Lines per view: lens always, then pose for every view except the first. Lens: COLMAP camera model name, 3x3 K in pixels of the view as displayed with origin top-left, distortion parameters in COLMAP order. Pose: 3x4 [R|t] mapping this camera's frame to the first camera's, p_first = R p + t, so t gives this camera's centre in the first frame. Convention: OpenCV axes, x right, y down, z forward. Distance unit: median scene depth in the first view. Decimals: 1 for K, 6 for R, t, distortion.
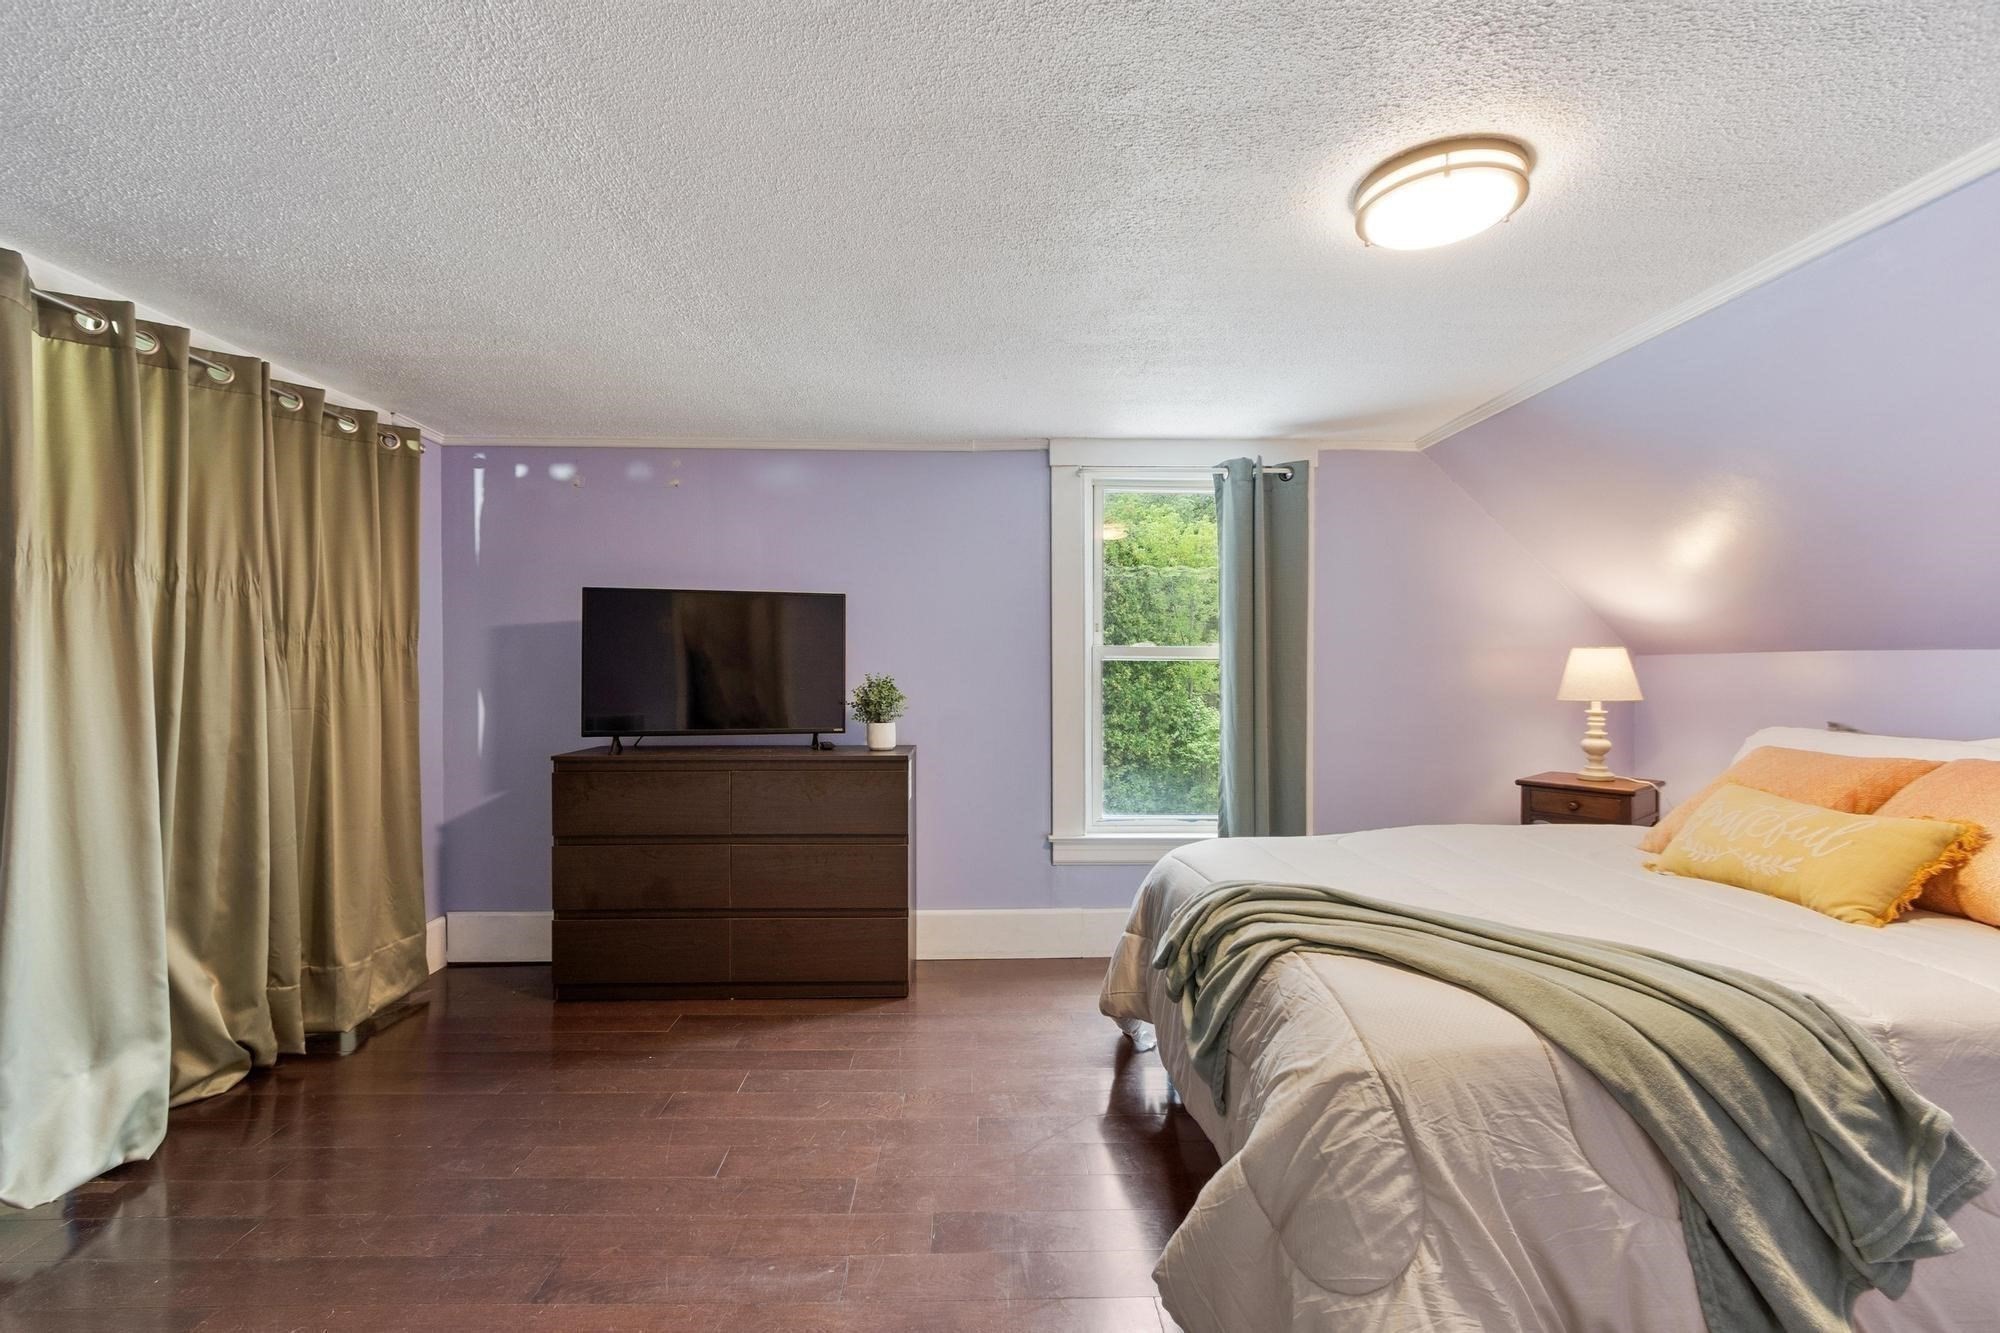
lens RADIAL K [[848.5, 0, 999.6], [0, 848.5, 658.8], [0, 0, 1]] dist [-0.000527, -0.000074]
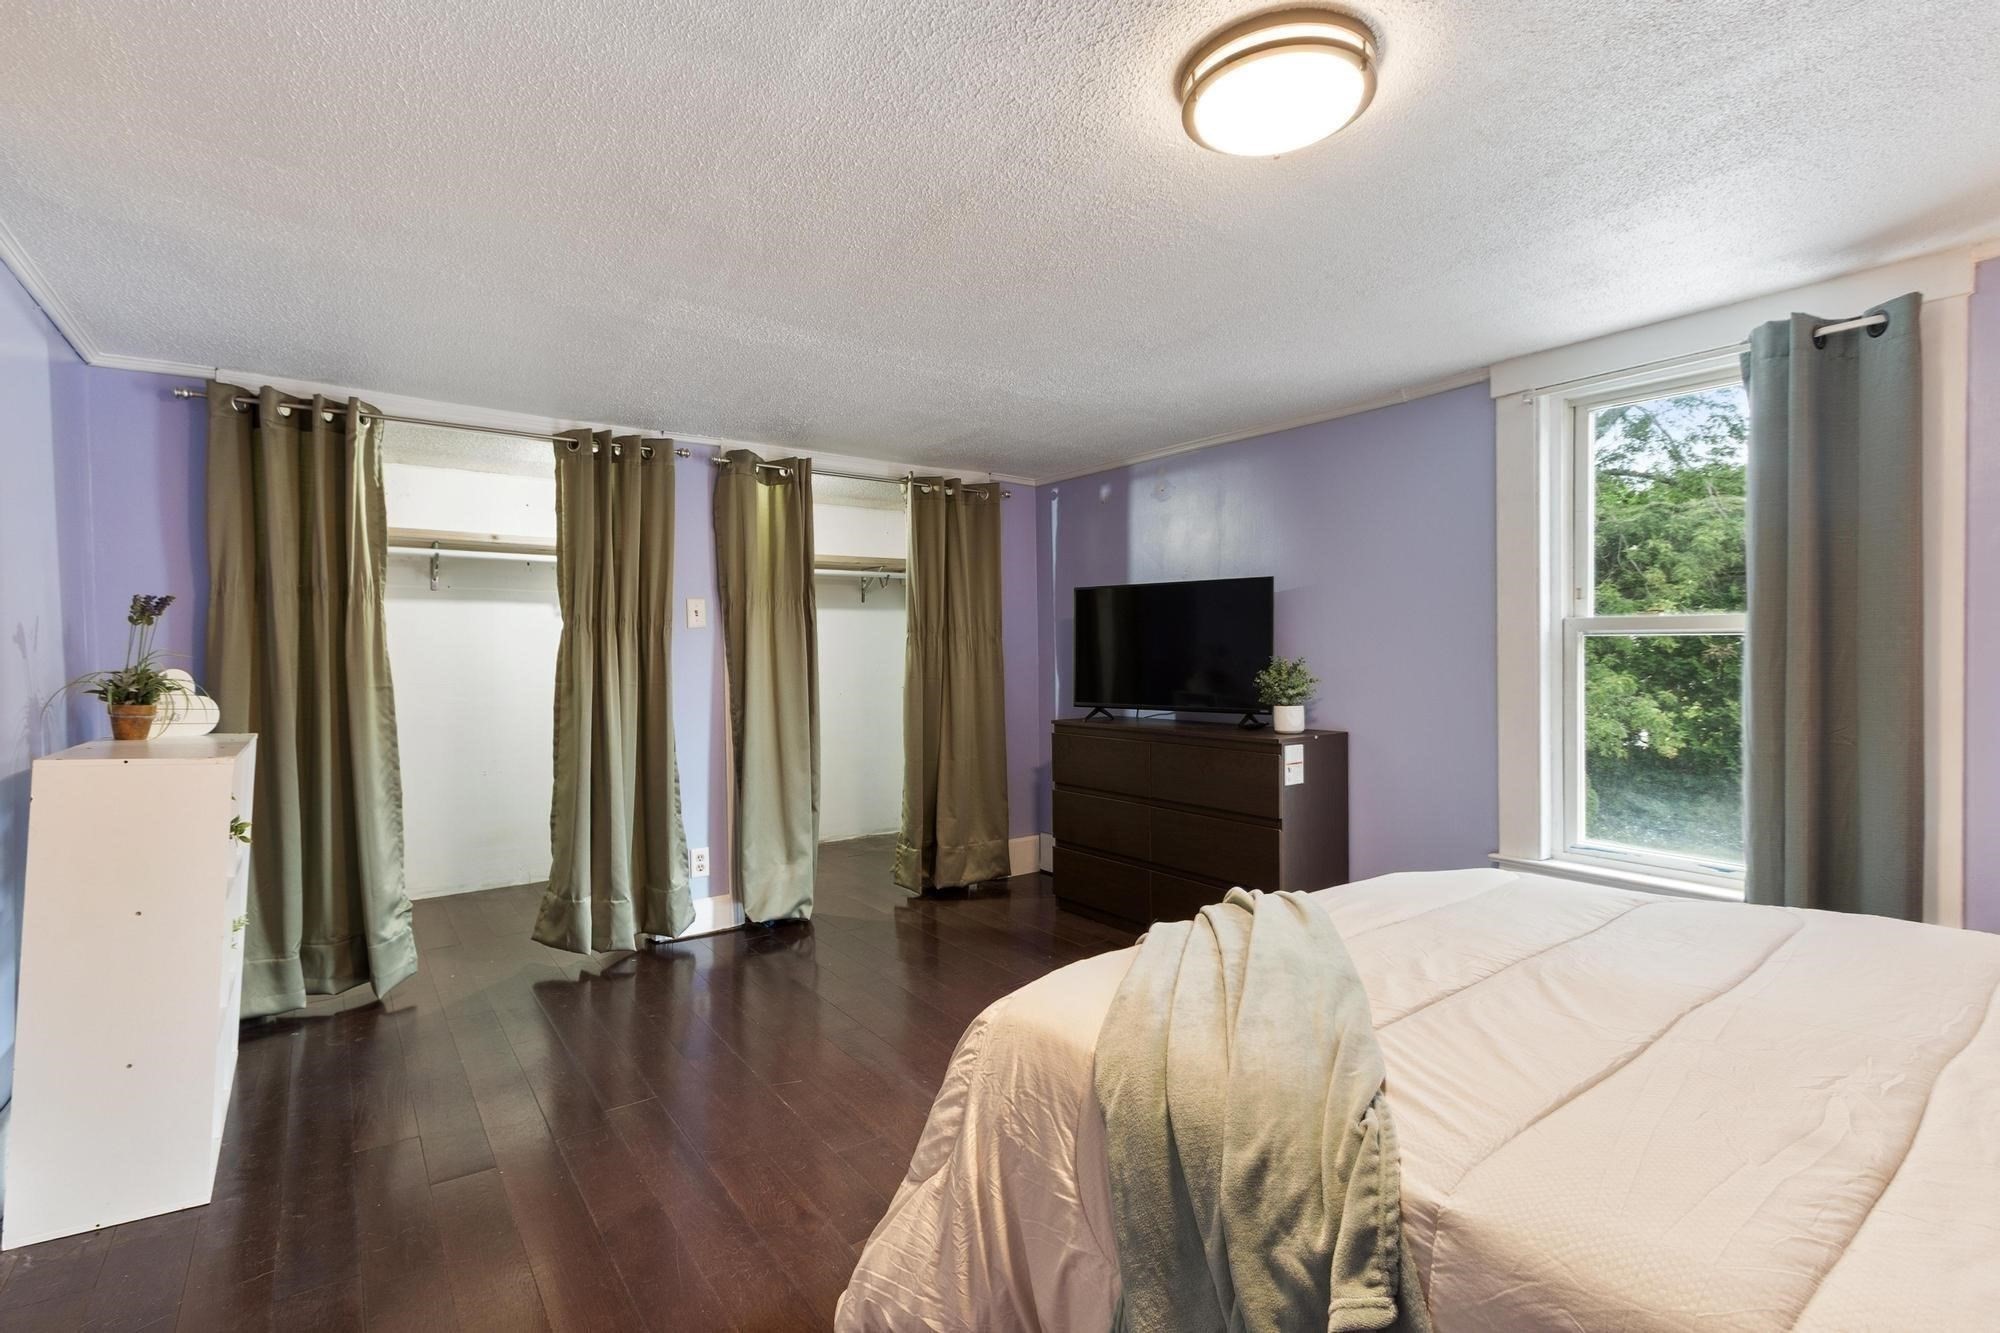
lens RADIAL K [[876.5, 0, 986.6], [0, 876.5, 661.8], [0, 0, 1]] dist [0.000363, 0.000189]
pose [[0.597253, 0.003785, -0.802044, 0.481321], [0.018908, 0.999645, 0.018798, -0.001468], [0.801830, -0.026392, 0.596969, 0.116633]]
